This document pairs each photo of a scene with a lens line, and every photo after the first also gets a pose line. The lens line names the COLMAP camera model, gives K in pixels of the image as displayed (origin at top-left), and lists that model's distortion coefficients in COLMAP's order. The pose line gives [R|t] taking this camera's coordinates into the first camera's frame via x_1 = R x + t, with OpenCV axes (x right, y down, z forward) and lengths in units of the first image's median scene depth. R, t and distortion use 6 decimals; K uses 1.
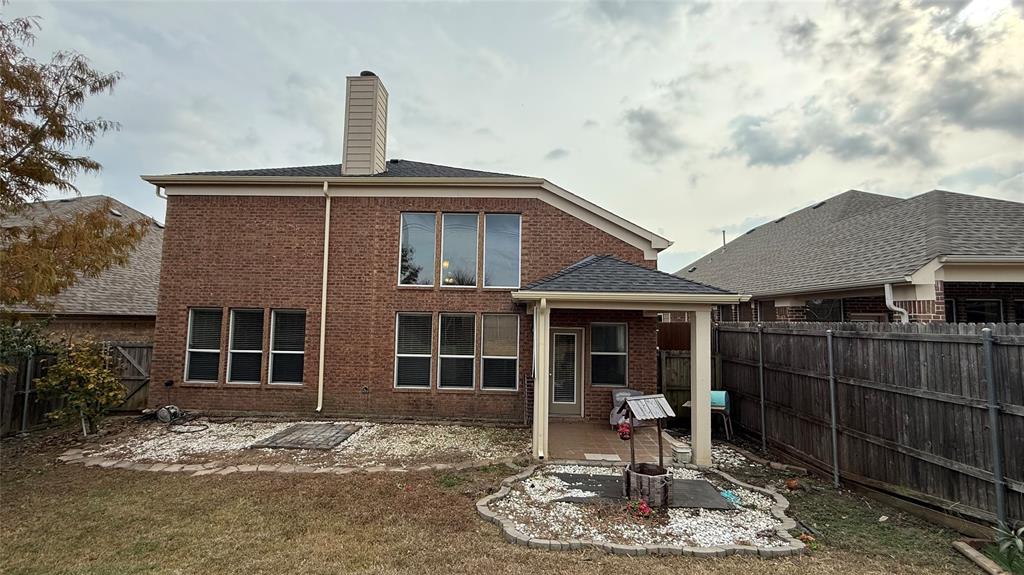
lens RADIAL K [[406.5, 0, 508.6], [0, 406.5, 288.6], [0, 0, 1]] dist [-0.000019, 0.000014]
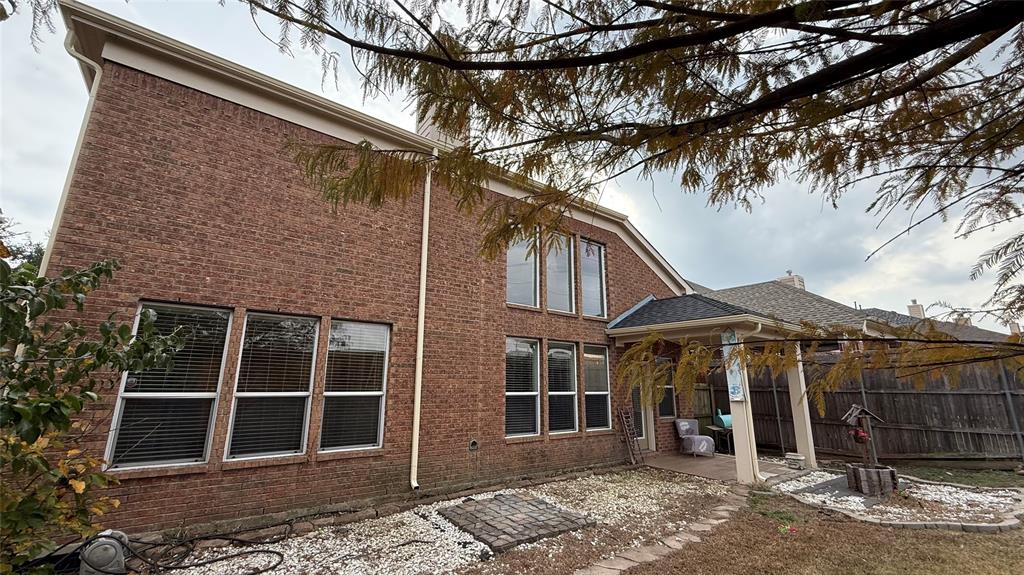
lens RADIAL K [[406.5, 0, 508.6], [0, 406.5, 288.6], [0, 0, 1]] dist [-0.000019, 0.000014]
pose [[0.783939, 0.130871, 0.606888, -0.770050], [-0.042390, 0.986532, -0.157982, 0.091761], [-0.619389, 0.098122, 0.778928, 0.392656]]
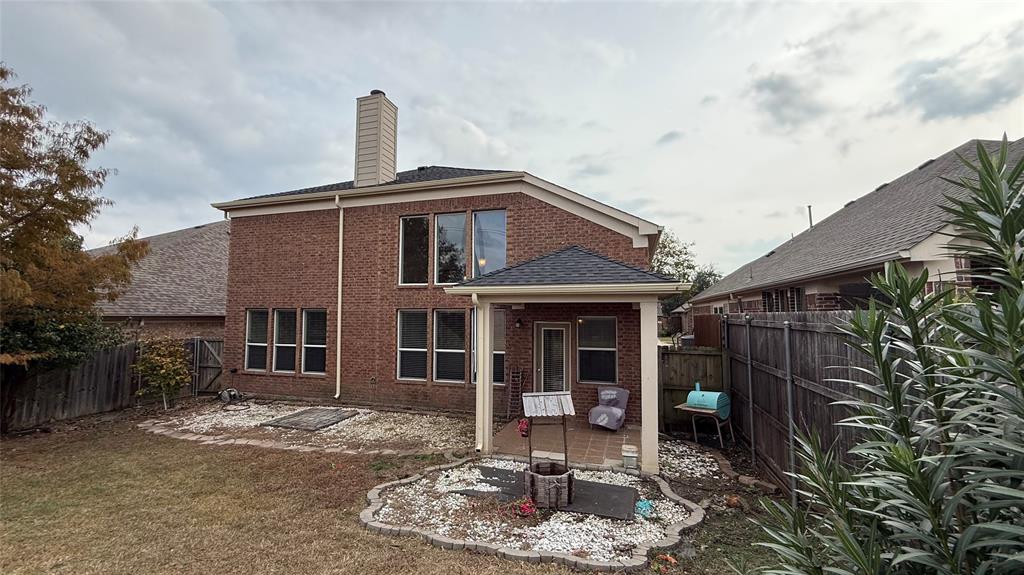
lens RADIAL K [[406.5, 0, 508.6], [0, 406.5, 288.6], [0, 0, 1]] dist [-0.000019, 0.000014]
pose [[0.964461, -0.032714, -0.262192, 0.302413], [0.035365, 0.999360, 0.005399, 0.006863], [0.261848, -0.014479, 0.965001, 0.034023]]
